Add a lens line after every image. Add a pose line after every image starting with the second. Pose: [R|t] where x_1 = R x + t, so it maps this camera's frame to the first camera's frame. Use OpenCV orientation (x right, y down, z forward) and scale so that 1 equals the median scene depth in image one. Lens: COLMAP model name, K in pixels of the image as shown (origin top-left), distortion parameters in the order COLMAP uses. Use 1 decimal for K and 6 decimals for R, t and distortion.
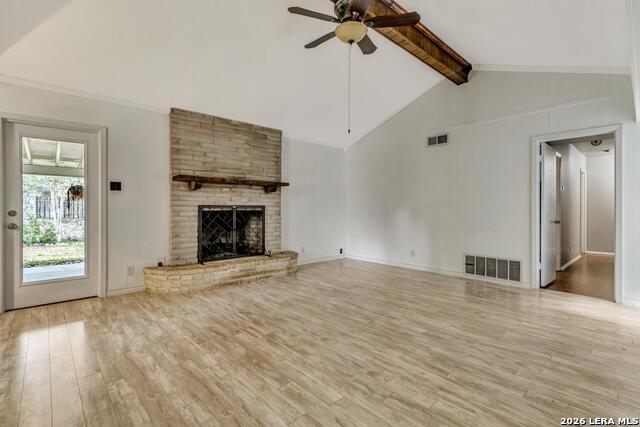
lens RADIAL K [[303.6, 0, 320.7], [0, 303.6, 210.2], [0, 0, 1]] dist [0.001488, 0.001483]
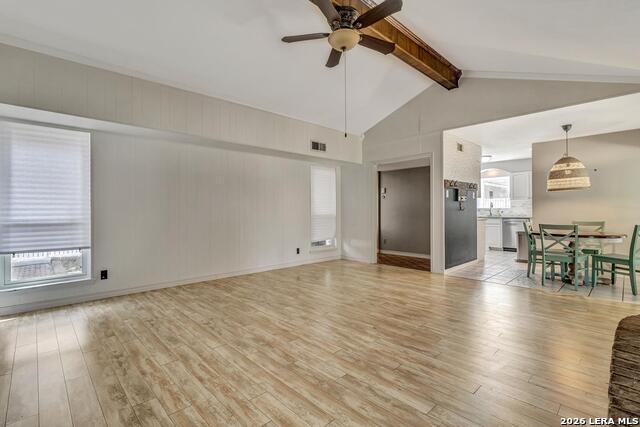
lens RADIAL K [[303.6, 0, 319.5], [0, 303.6, 211.4], [0, 0, 1]] dist [0.001488, 0.001483]
pose [[-0.999856, 0.000529, -0.016974, 0.206688], [0.000308, 0.999915, 0.013029, -0.015185], [0.016980, 0.013022, -0.999771, 2.079082]]
